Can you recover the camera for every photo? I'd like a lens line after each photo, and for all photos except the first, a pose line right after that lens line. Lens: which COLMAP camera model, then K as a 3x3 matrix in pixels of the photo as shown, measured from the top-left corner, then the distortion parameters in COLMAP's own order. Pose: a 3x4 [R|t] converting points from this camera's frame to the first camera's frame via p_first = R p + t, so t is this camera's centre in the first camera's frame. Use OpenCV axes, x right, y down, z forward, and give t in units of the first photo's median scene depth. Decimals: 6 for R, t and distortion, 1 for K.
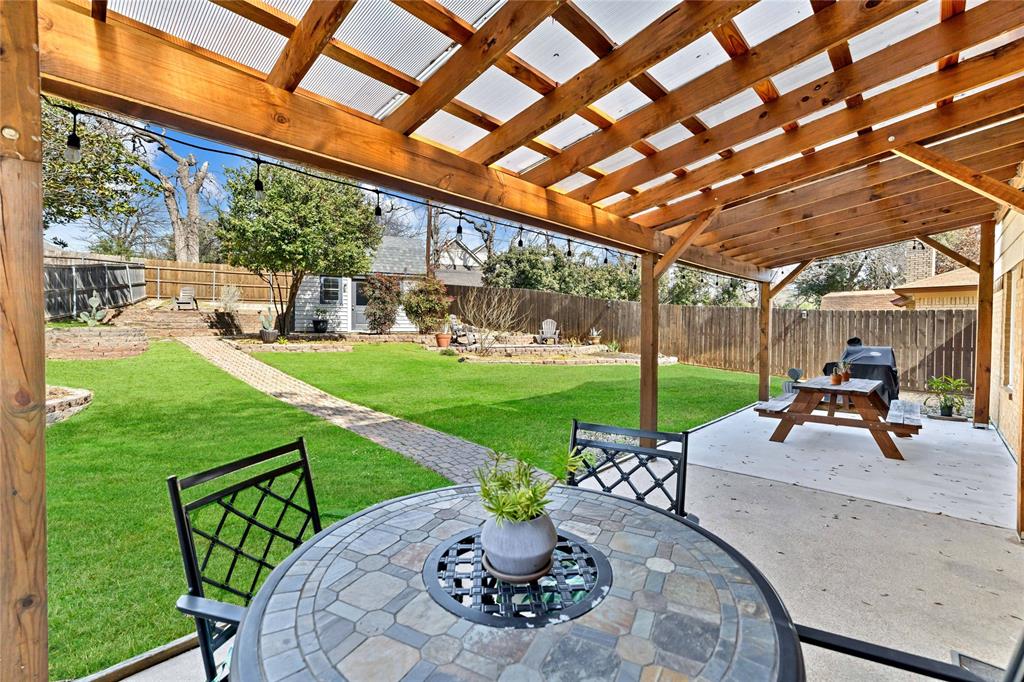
lens RADIAL K [[445.5, 0, 514.4], [0, 445.5, 334.7], [0, 0, 1]] dist [-0.000612, 0.000101]
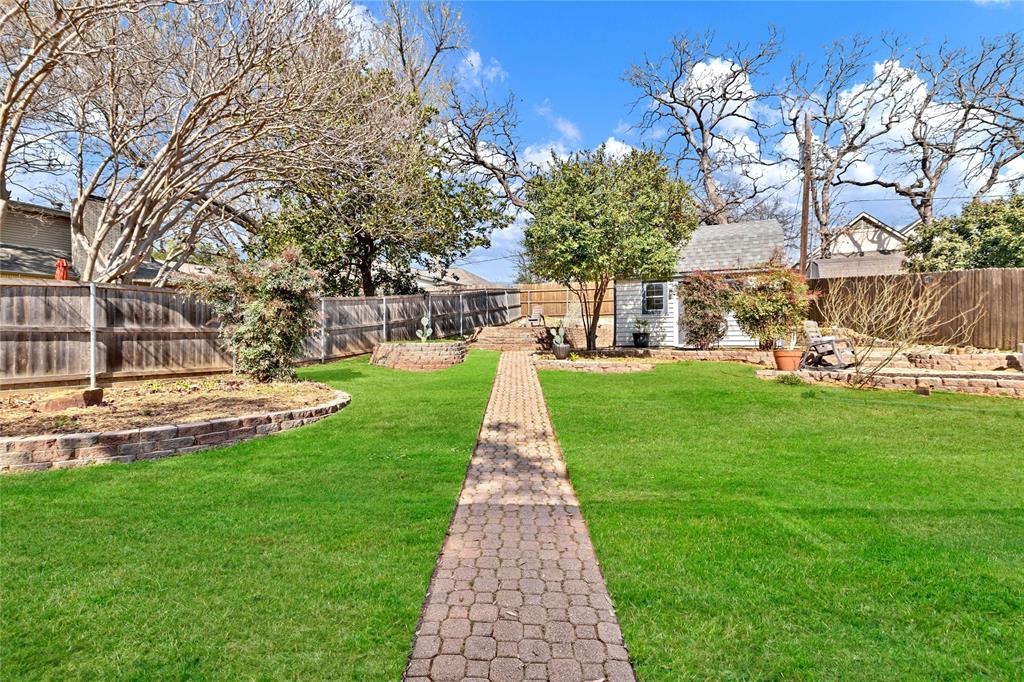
lens RADIAL K [[445.5, 0, 514.4], [0, 445.5, 334.7], [0, 0, 1]] dist [-0.000612, 0.000101]
pose [[0.665064, -0.018930, -0.746547, 0.048537], [-0.004208, 0.999568, -0.029095, -0.002851], [0.746775, 0.022492, 0.664697, 0.230579]]
